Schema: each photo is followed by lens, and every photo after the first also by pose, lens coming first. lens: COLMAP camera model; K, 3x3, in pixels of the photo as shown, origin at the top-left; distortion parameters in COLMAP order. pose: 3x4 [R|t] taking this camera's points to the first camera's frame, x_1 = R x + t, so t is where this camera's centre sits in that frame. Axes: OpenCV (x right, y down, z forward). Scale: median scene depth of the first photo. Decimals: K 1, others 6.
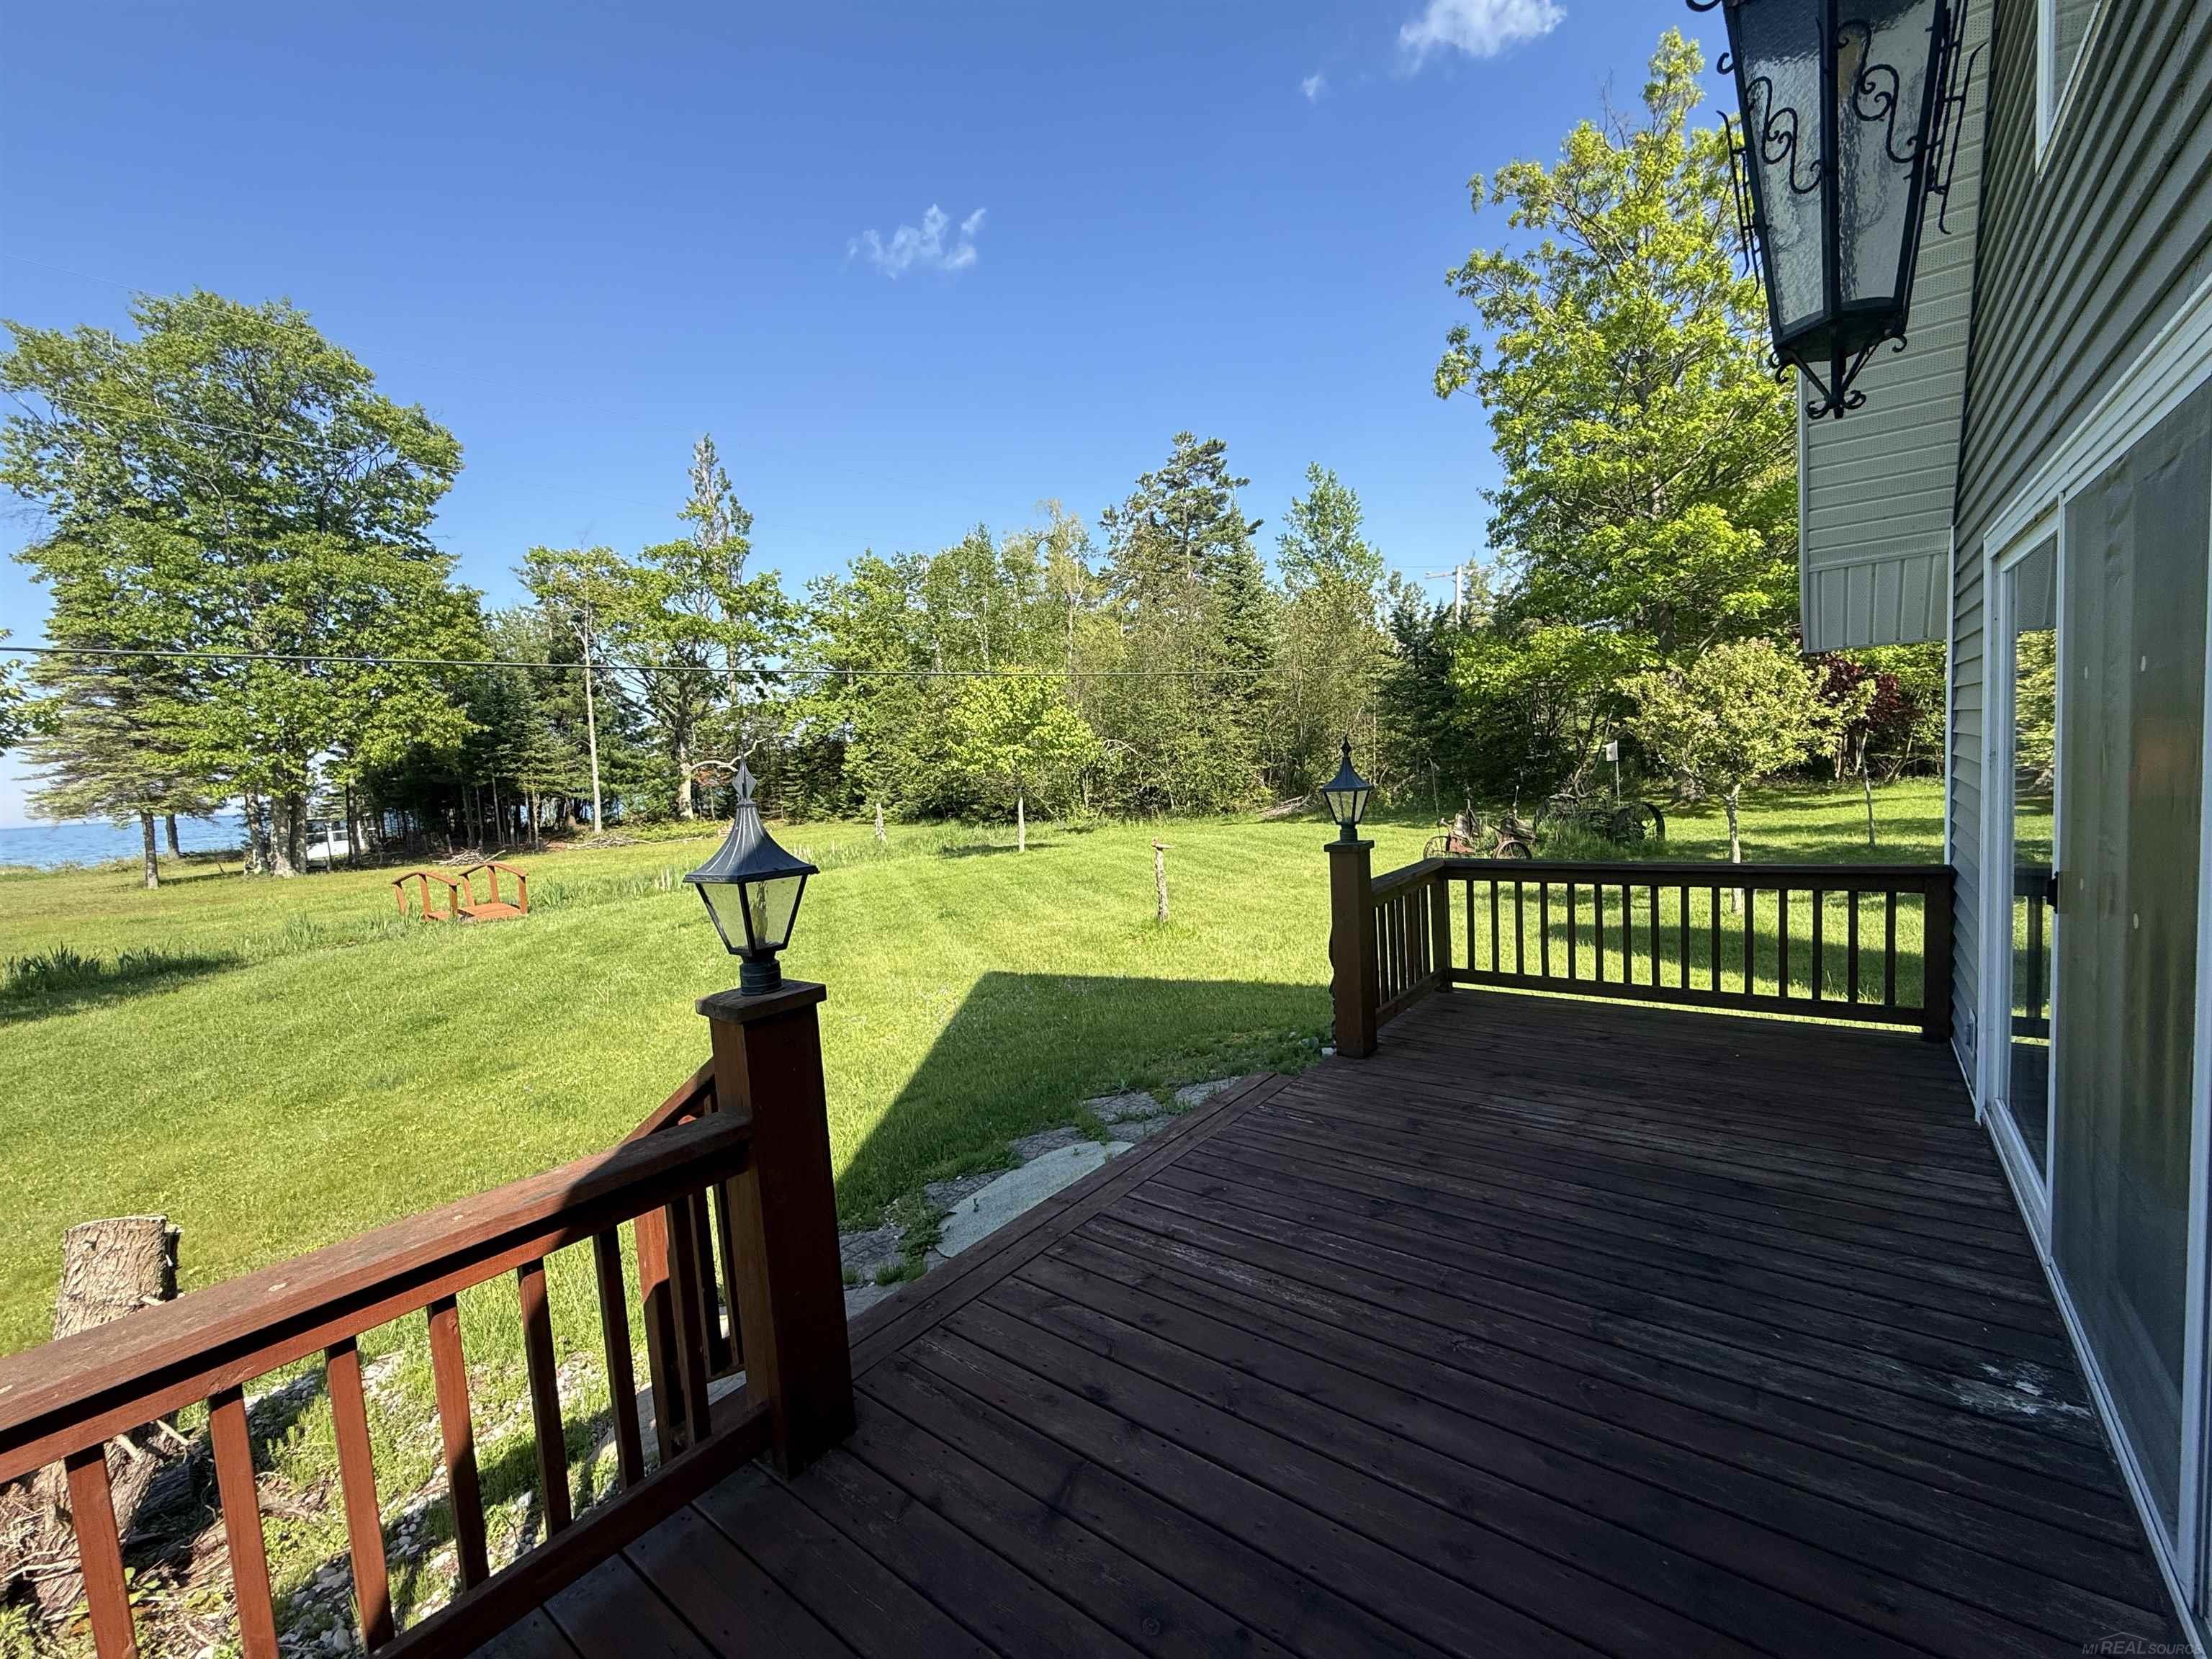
lens RADIAL K [[920.1, 0, 1081.9], [0, 920.1, 836.7], [0, 0, 1]] dist [-0.000330, 0.000201]
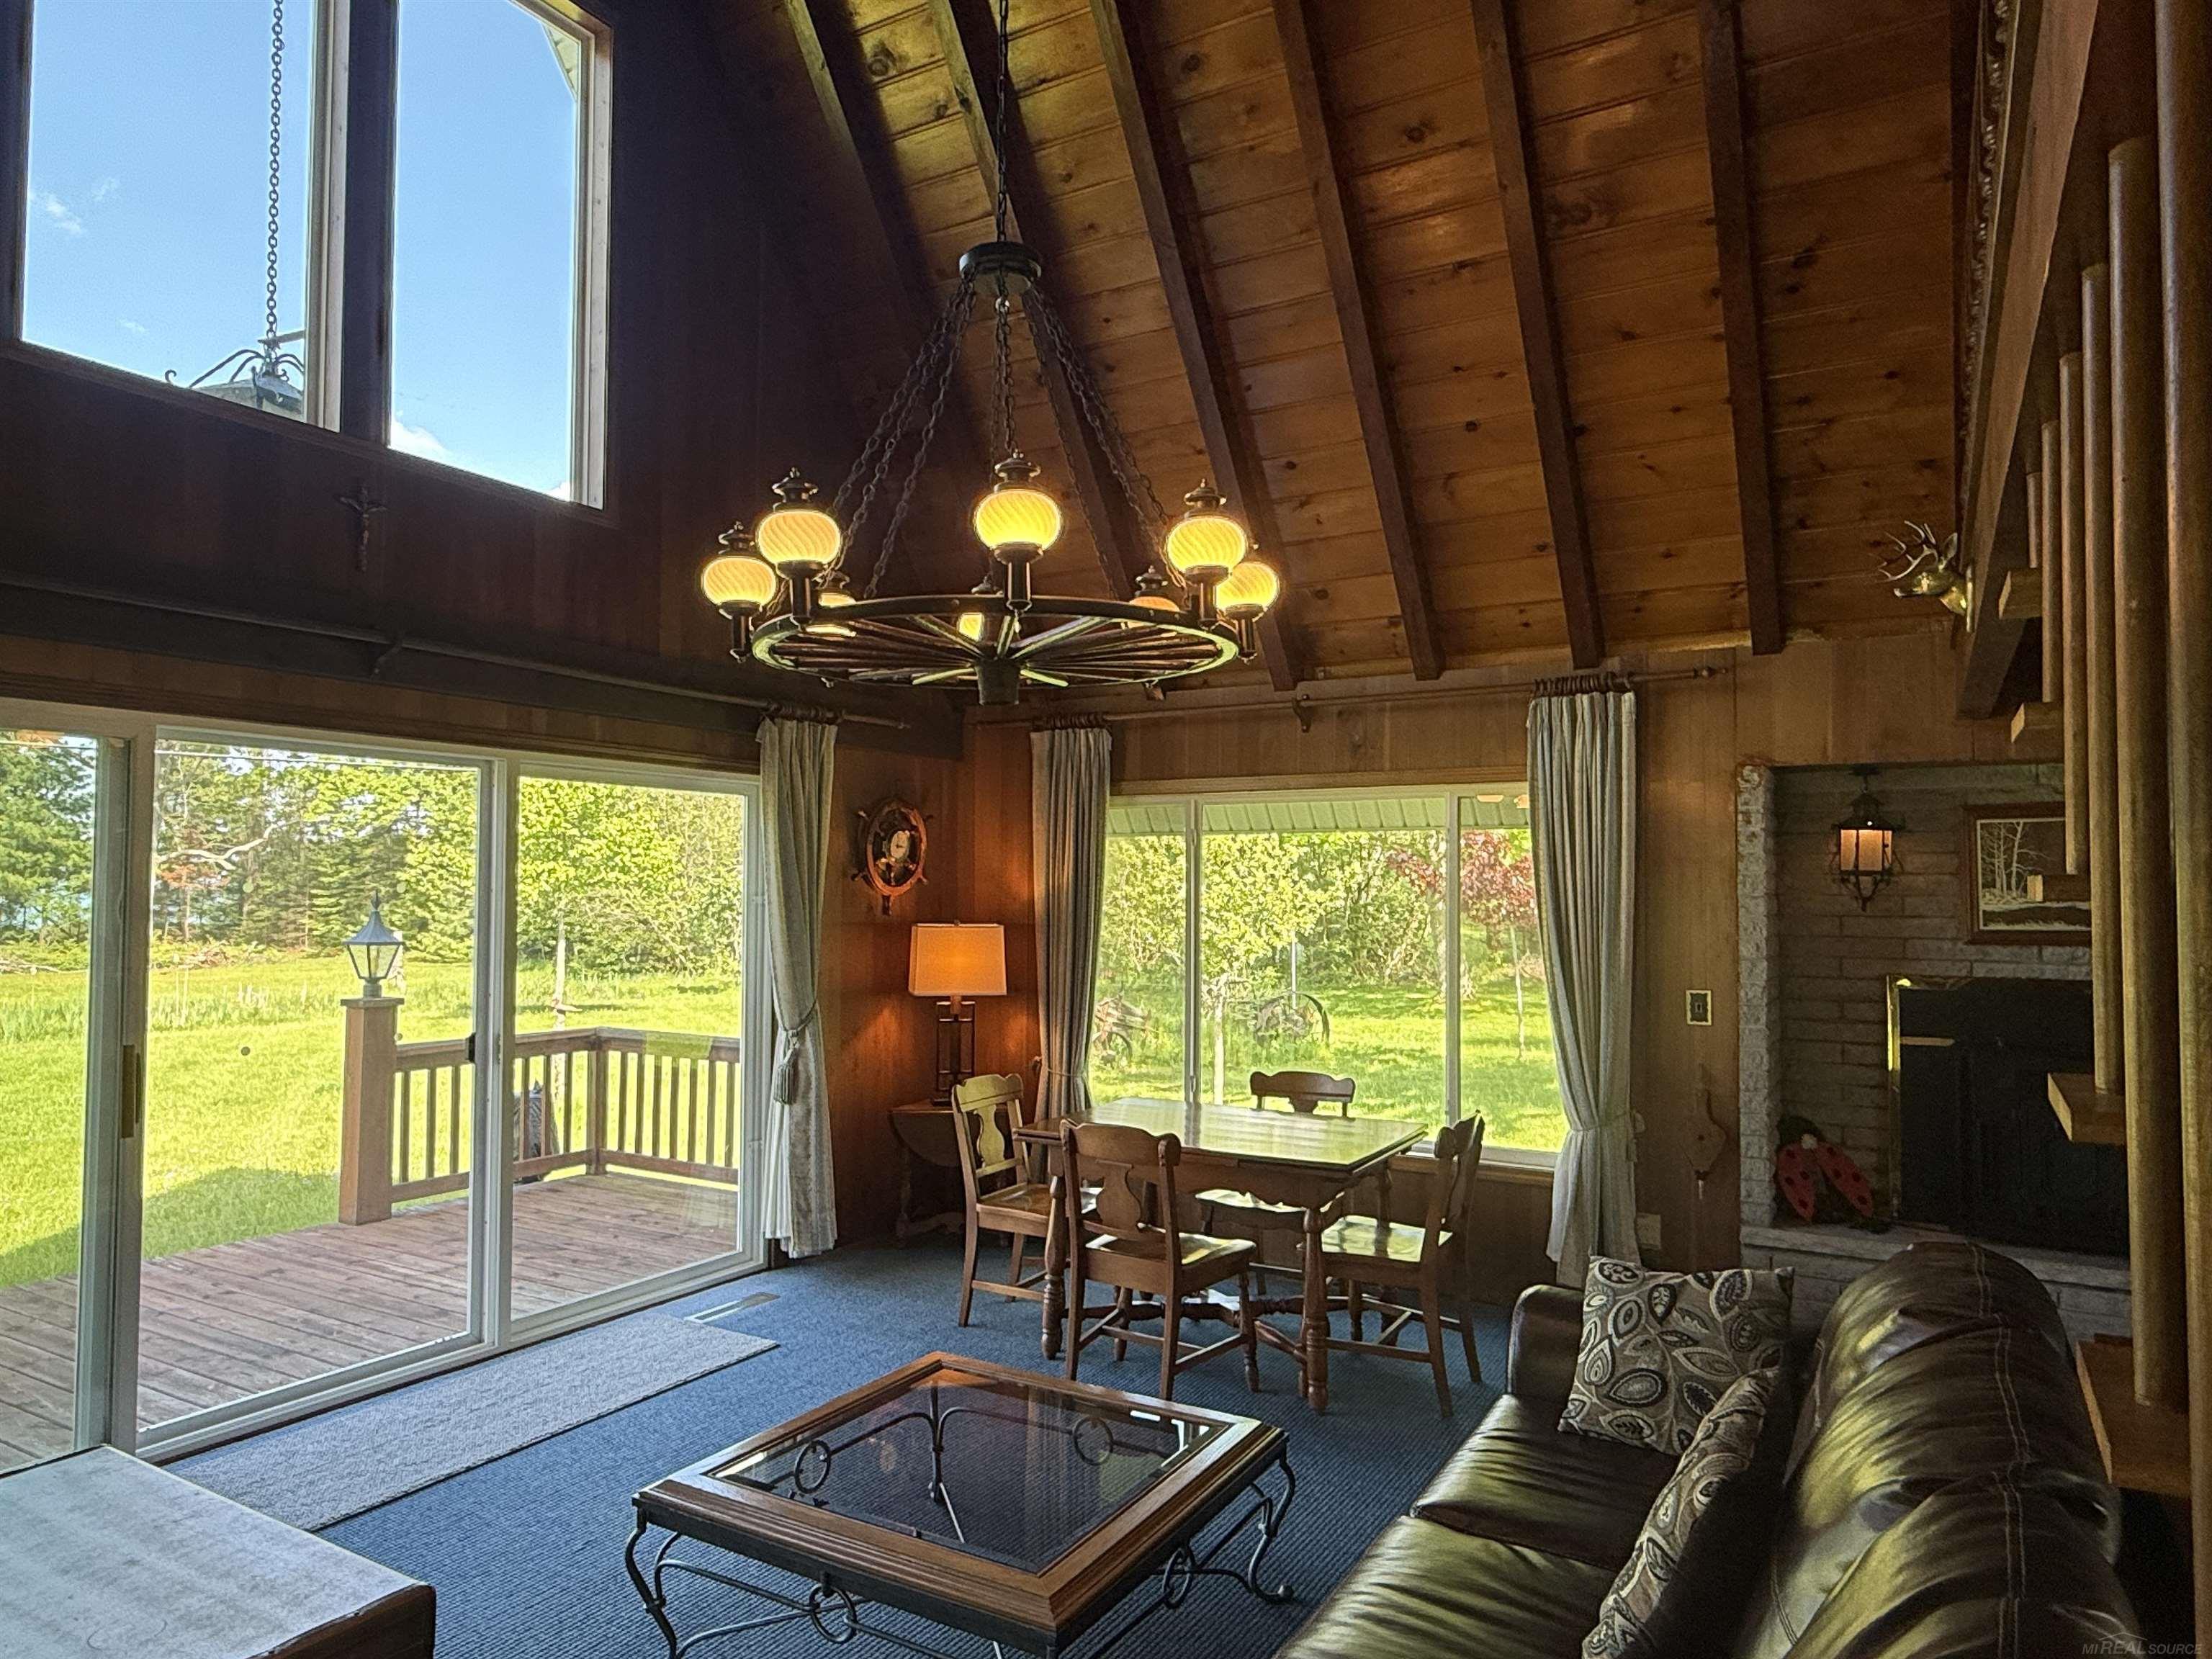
lens RADIAL K [[1433.5, 0, 1096.5], [0, 1433.5, 848.6], [0, 0, 1]] dist [-0.012756, 0.004413]
pose [[0.989615, 0.070688, 0.125158, 0.131227], [-0.055972, 0.991503, -0.117425, -0.002429], [-0.132395, 0.109200, 0.985163, -0.093180]]
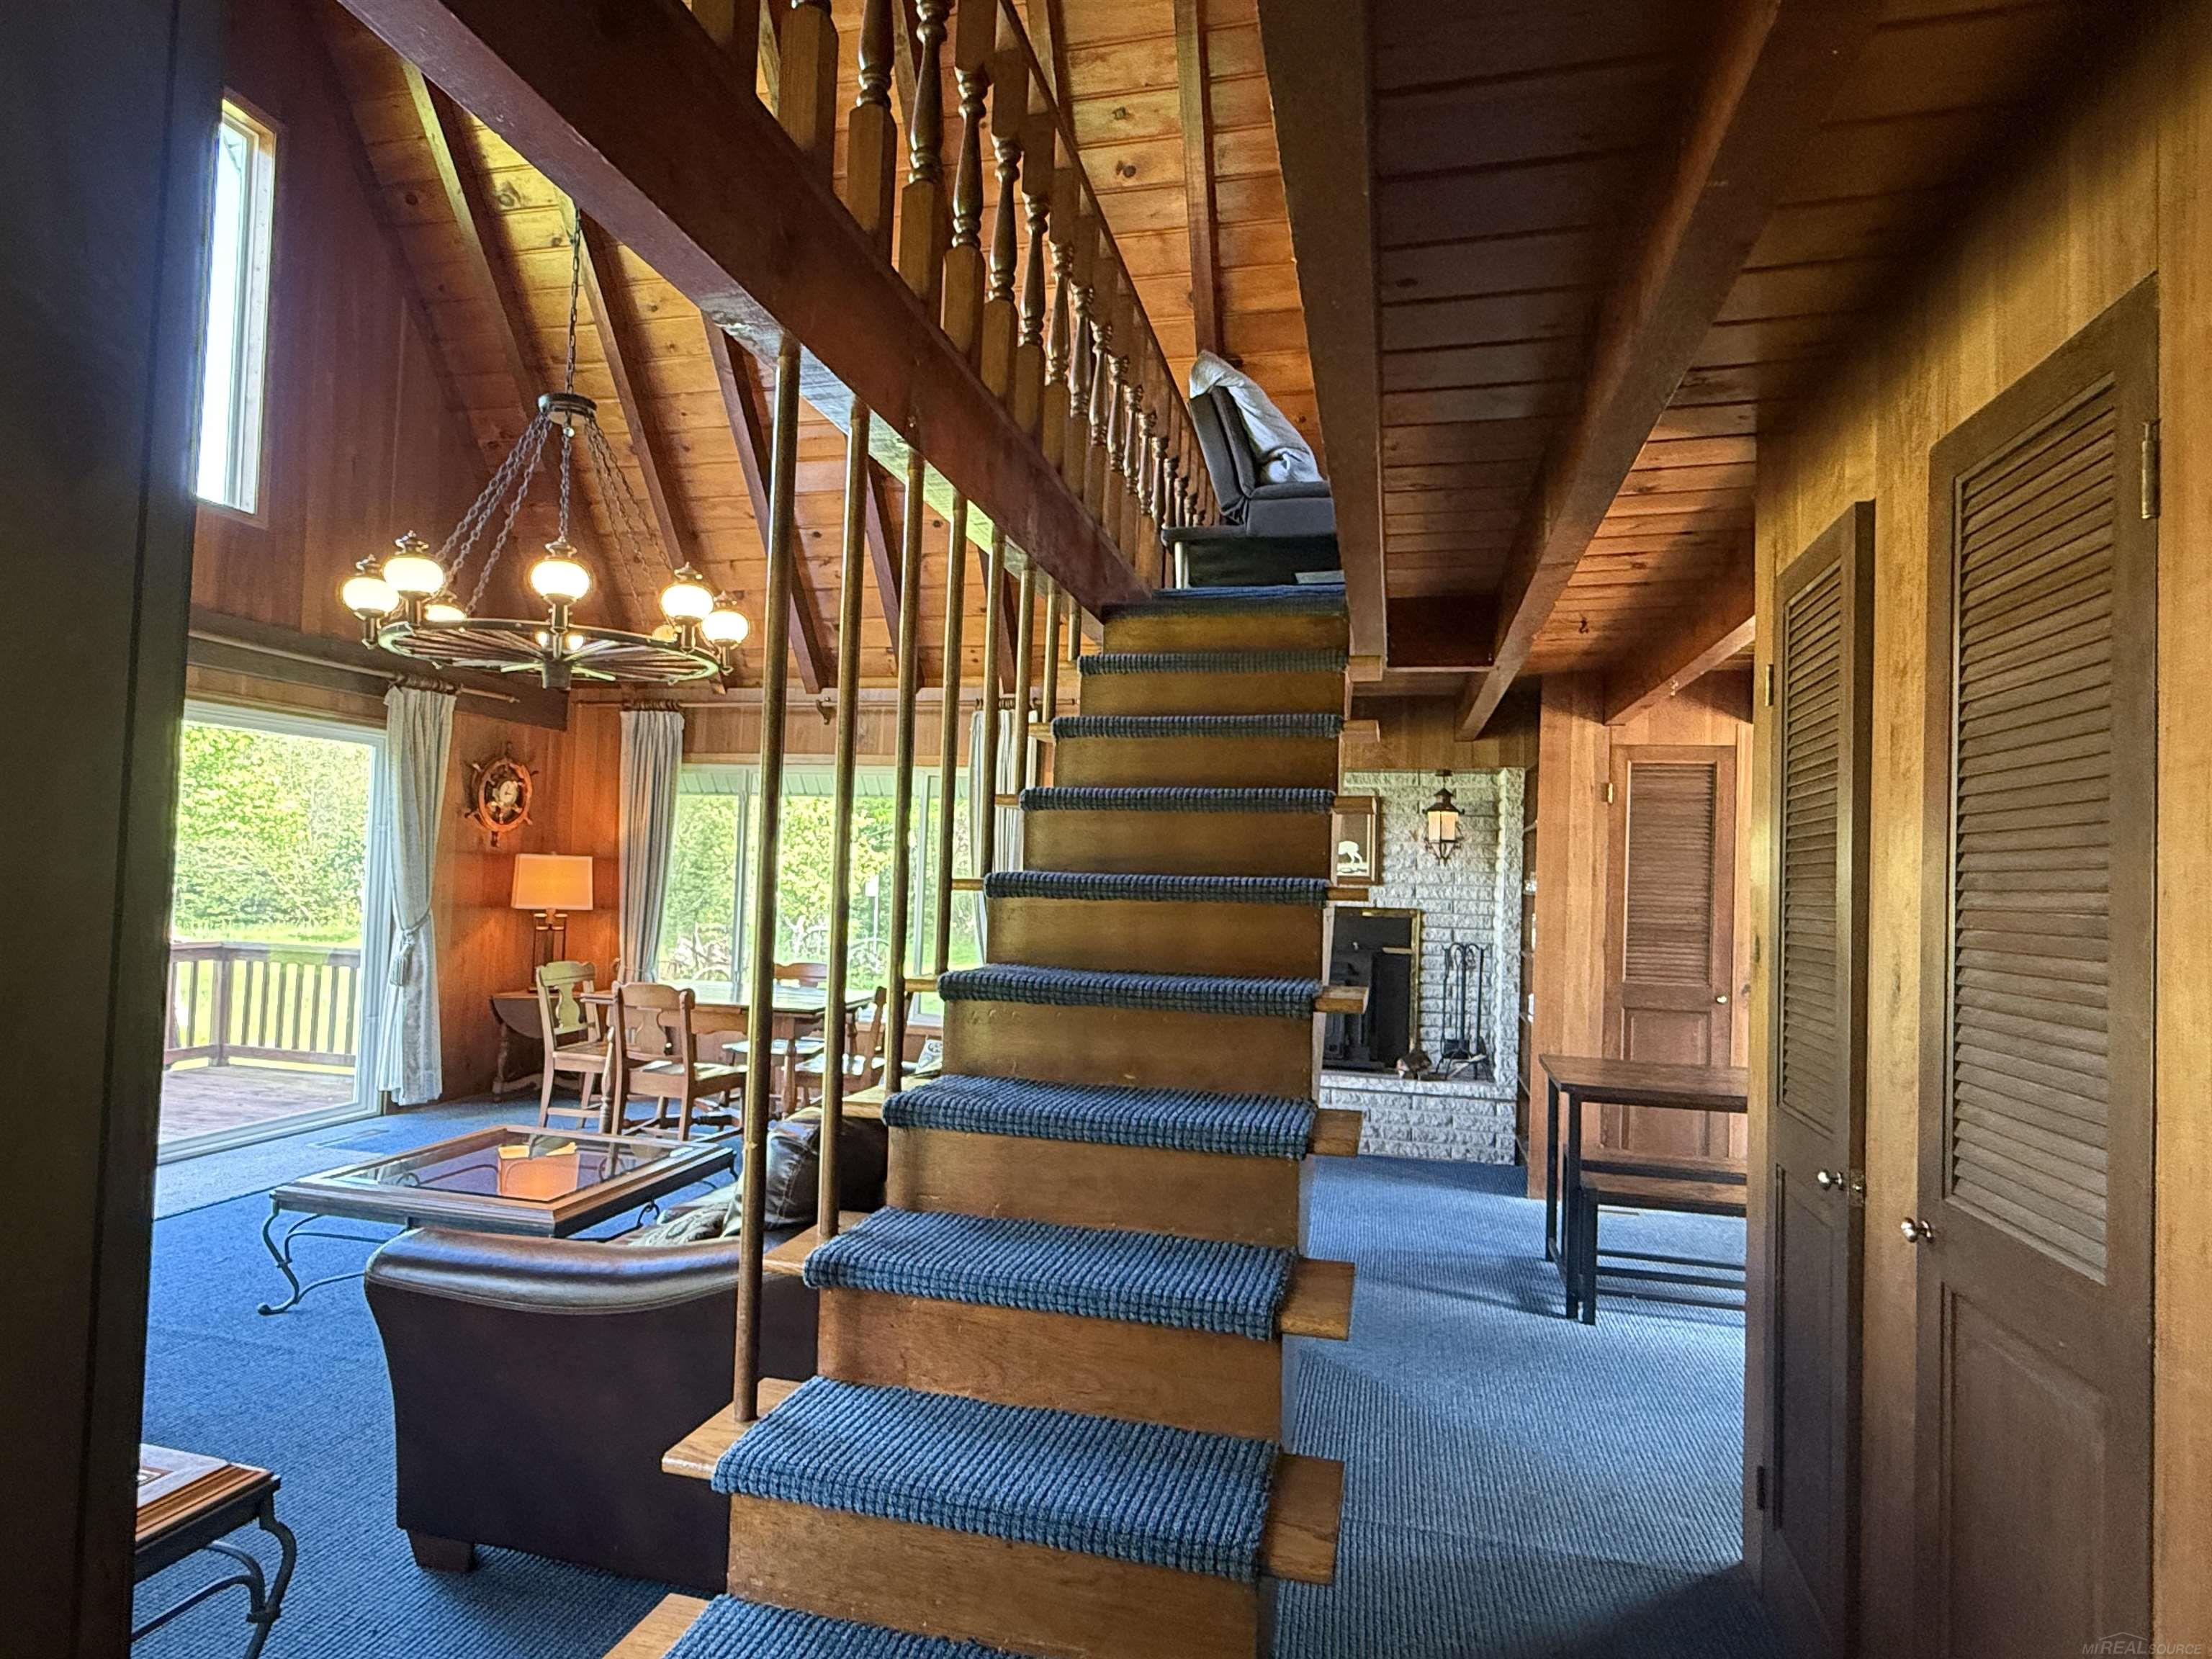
lens RADIAL K [[1200.2, 0, 1100.6], [0, 1200.2, 843.6], [0, 0, 1]] dist [-0.003534, -0.001211]
pose [[0.903527, 0.102650, 0.416054, 0.136732], [-0.056116, 0.990868, -0.122604, 0.004955], [-0.424840, 0.087429, 0.901037, -0.132745]]
